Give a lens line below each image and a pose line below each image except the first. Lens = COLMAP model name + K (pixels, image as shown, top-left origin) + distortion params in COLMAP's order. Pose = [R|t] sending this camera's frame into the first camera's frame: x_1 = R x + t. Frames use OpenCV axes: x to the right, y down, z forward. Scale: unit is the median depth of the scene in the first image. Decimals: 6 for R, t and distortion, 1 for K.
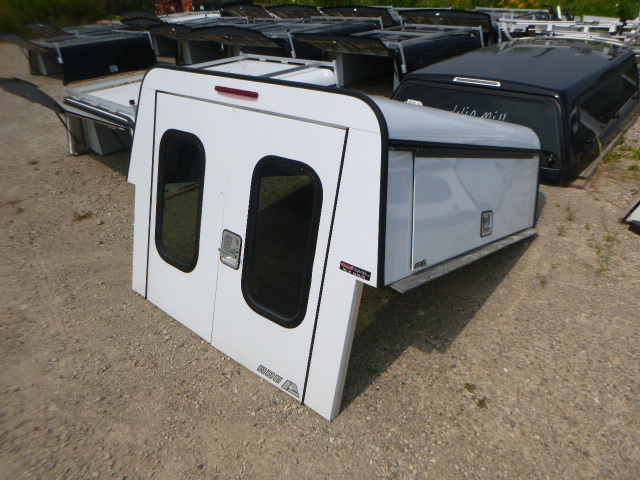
lens RADIAL K [[468.6, 0, 324.5], [0, 468.6, 238.9], [0, 0, 1]] dist [-0.014780, -0.013961]
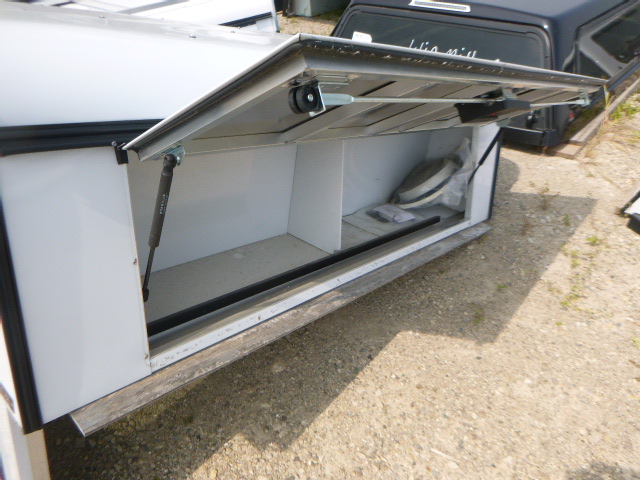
lens RADIAL K [[468.6, 0, 320.3], [0, 468.6, 240.8], [0, 0, 1]] dist [-0.014780, -0.013961]
pose [[0.998718, 0.011652, -0.049268, 0.258653], [-0.005421, 0.992172, 0.124760, -0.090334], [0.050336, -0.124333, 0.990963, 0.322574]]
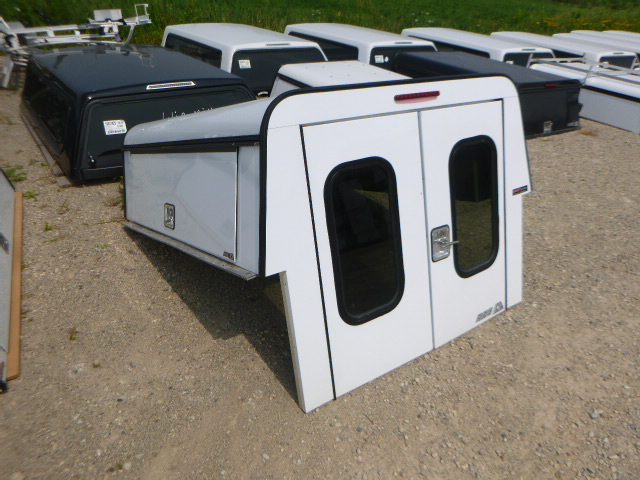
lens RADIAL K [[468.6, 0, 323.5], [0, 468.6, 243.2], [0, 0, 1]] dist [-0.014780, -0.013961]
pose [[0.259666, -0.430803, 0.864281, -0.854490], [0.427948, 0.853637, 0.296924, -0.292376], [-0.865698, 0.292767, 0.406022, 0.584158]]
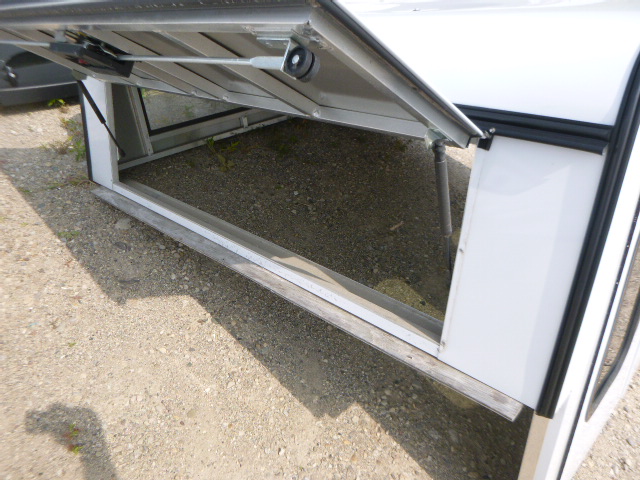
lens RADIAL K [[468.6, 0, 320.6], [0, 468.6, 240.5], [0, 0, 1]] dist [-0.014780, -0.013961]
pose [[0.103052, -0.610233, 0.785491, -0.557426], [0.357249, 0.759710, 0.543336, -0.403883], [-0.928307, 0.224624, 0.296295, 0.923961]]
